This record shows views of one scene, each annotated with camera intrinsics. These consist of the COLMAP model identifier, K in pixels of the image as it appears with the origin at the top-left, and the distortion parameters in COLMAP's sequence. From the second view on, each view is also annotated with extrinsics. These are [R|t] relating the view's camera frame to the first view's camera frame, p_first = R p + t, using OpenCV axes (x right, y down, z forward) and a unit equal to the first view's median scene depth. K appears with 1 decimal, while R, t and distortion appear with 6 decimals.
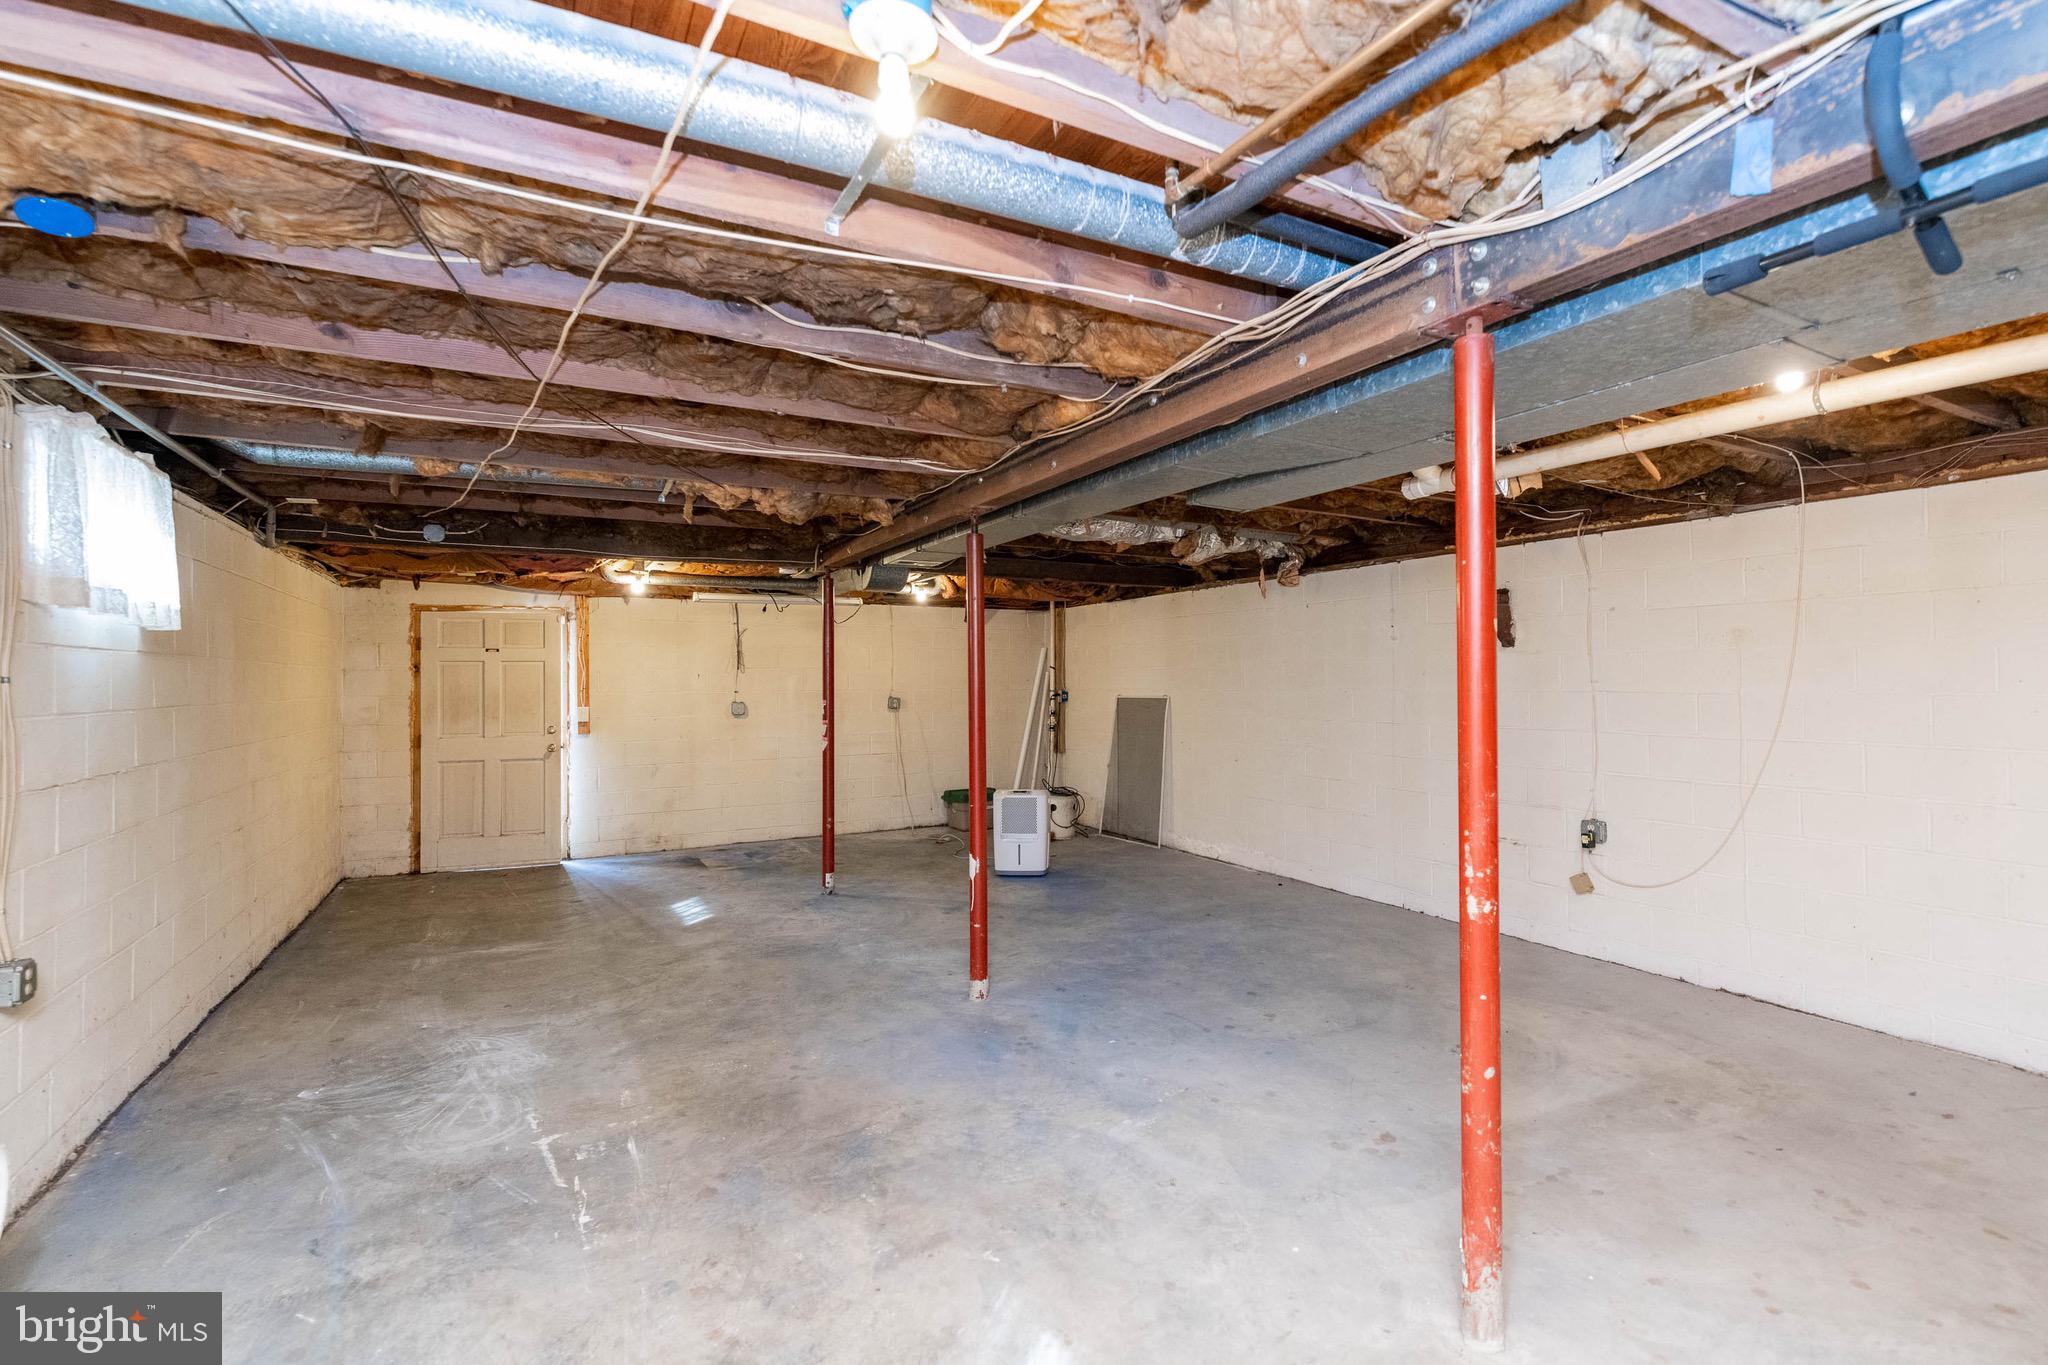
lens RADIAL K [[888.9, 0, 1021.2], [0, 888.9, 674.5], [0, 0, 1]] dist [-0.001356, -0.000287]
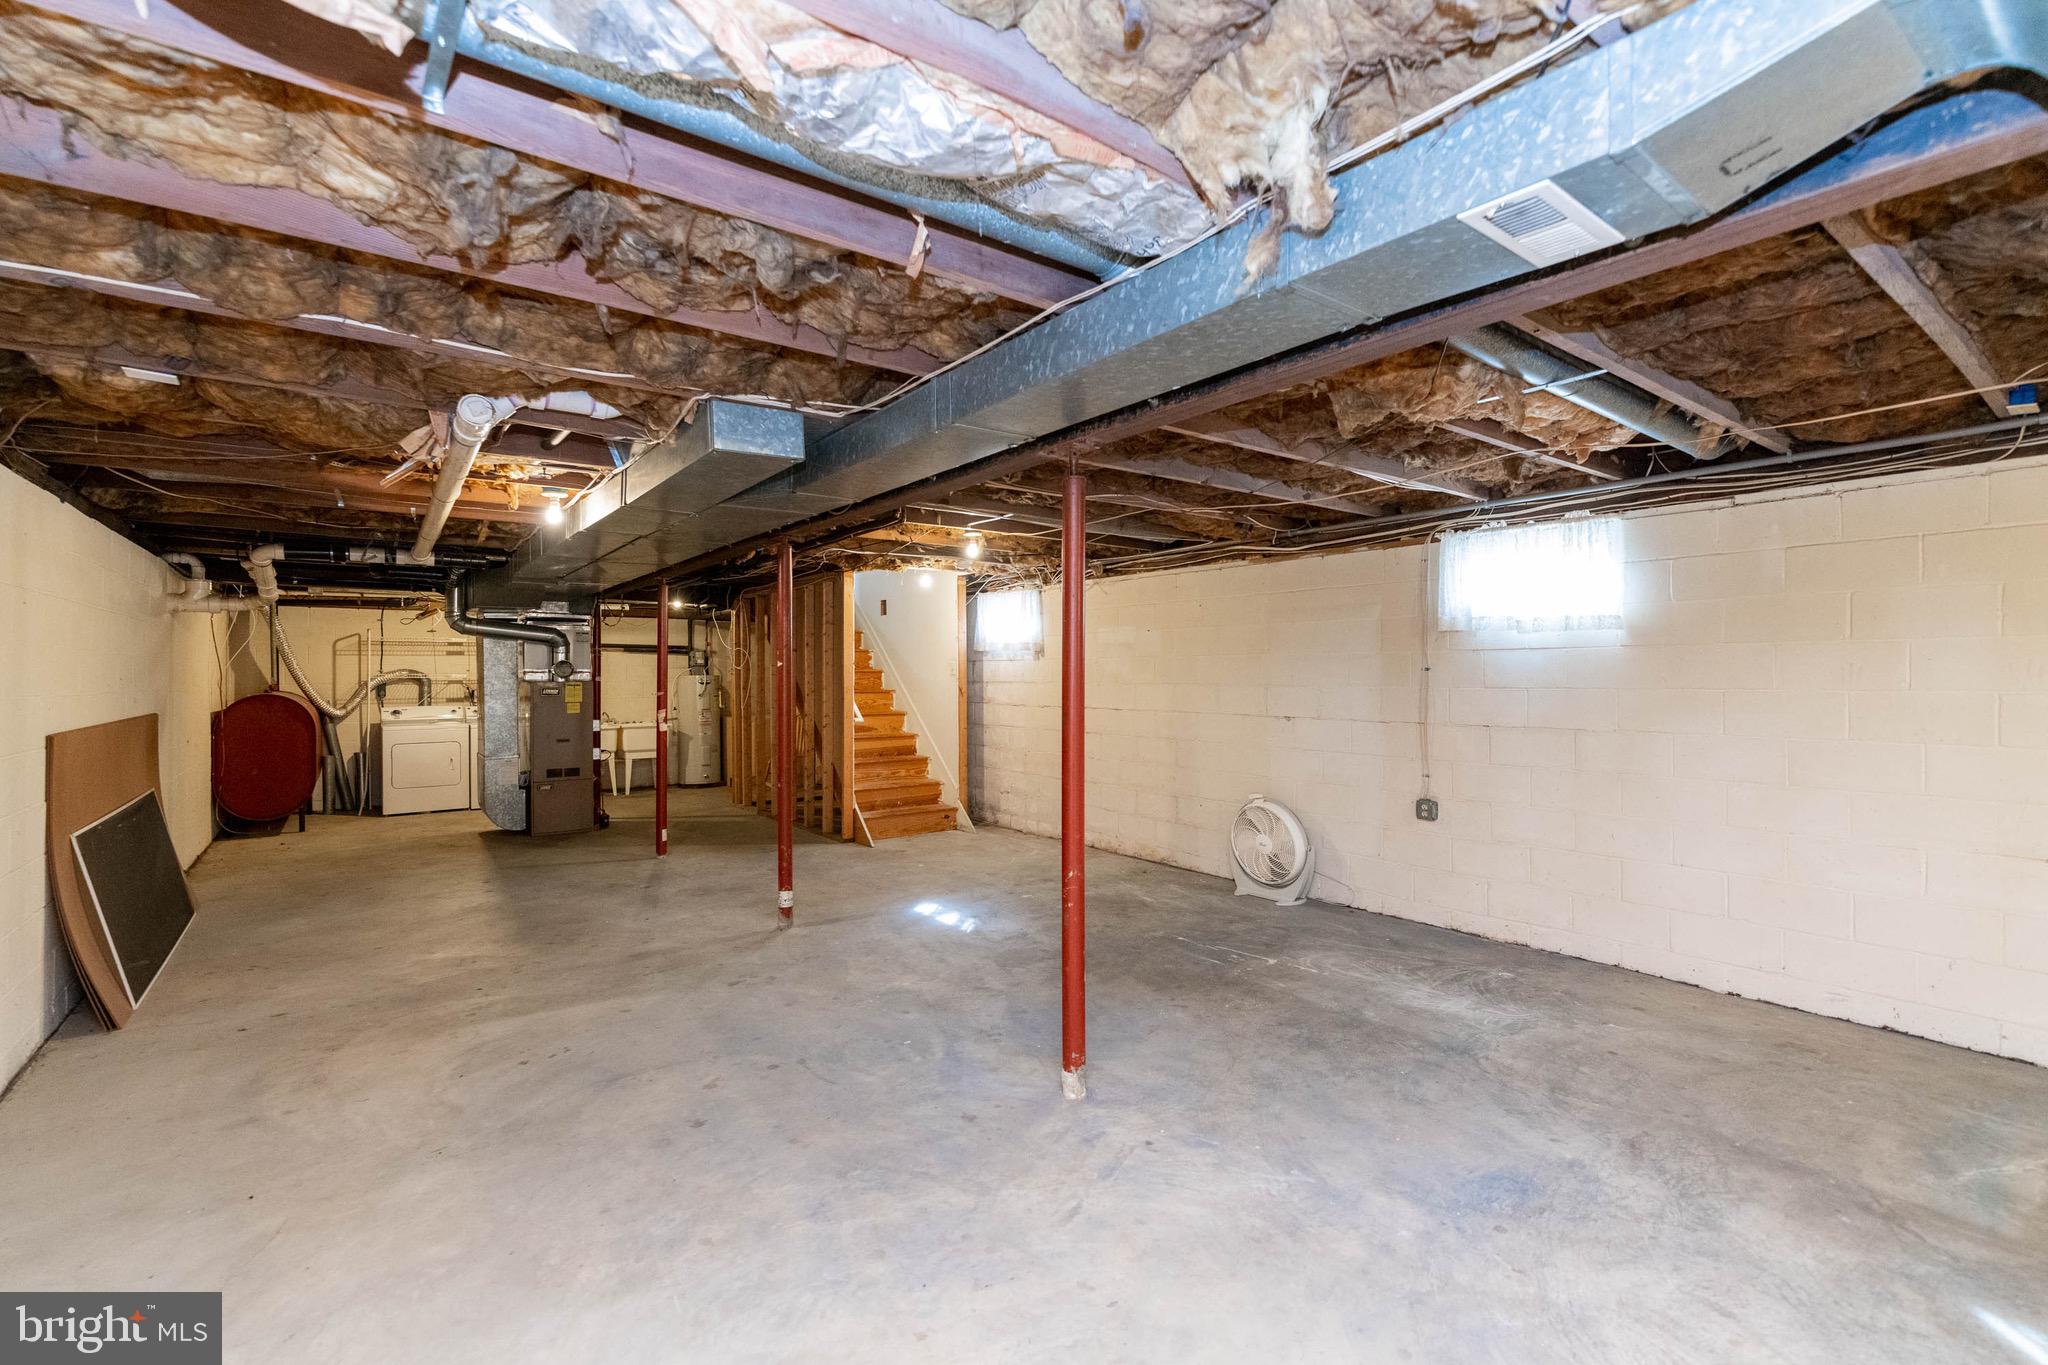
lens RADIAL K [[888.9, 0, 1021.2], [0, 888.9, 674.5], [0, 0, 1]] dist [-0.001356, -0.000287]
pose [[-0.985976, 0.010356, -0.166565, 0.155130], [0.011404, 0.999921, -0.005334, 0.010155], [0.166496, -0.007158, -0.986016, 2.250839]]
